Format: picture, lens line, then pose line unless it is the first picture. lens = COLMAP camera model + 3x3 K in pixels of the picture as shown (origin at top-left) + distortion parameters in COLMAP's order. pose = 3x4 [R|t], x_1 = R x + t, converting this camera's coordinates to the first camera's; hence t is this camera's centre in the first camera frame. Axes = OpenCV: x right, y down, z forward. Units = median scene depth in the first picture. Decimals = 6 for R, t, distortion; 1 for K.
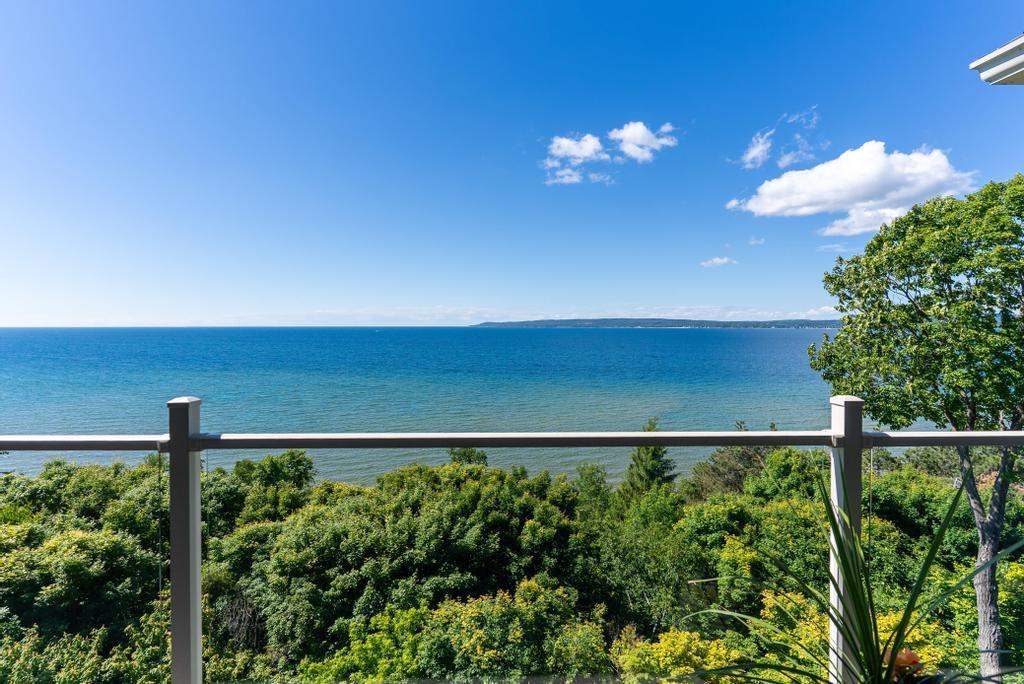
lens RADIAL K [[497.8, 0, 509.9], [0, 497.8, 343.9], [0, 0, 1]] dist [0.003925, -0.004118]
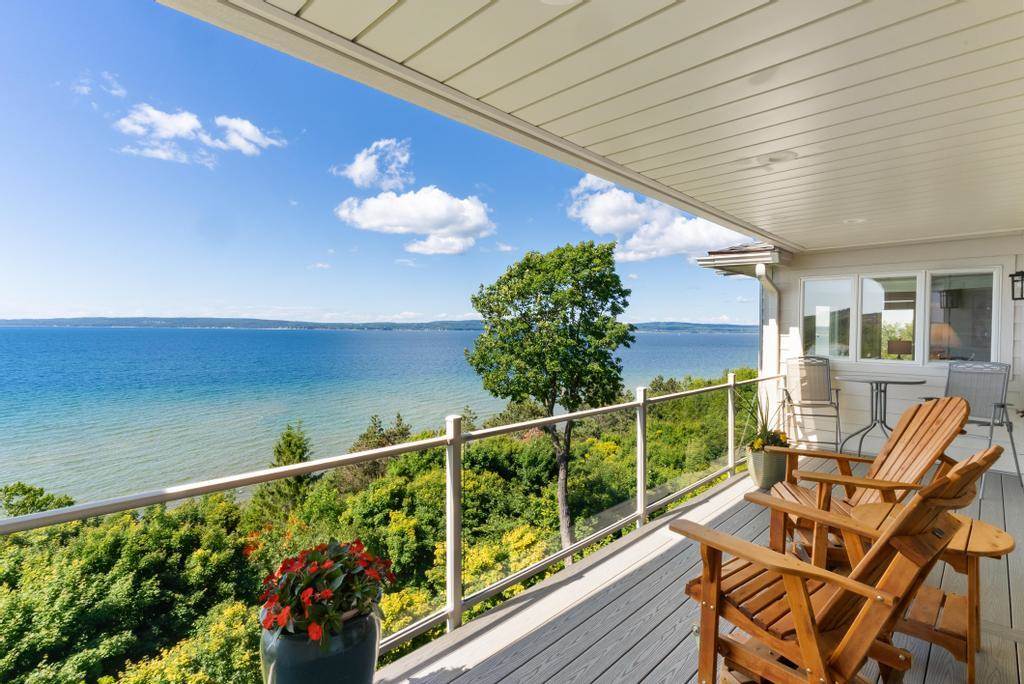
lens RADIAL K [[497.8, 0, 493.9], [0, 497.8, 336.3], [0, 0, 1]] dist [0.003925, -0.004118]
pose [[0.735357, -0.010787, 0.677594, -0.175176], [0.023108, 0.999691, -0.009162, -0.010990], [-0.677286, 0.022395, 0.735379, -0.029757]]
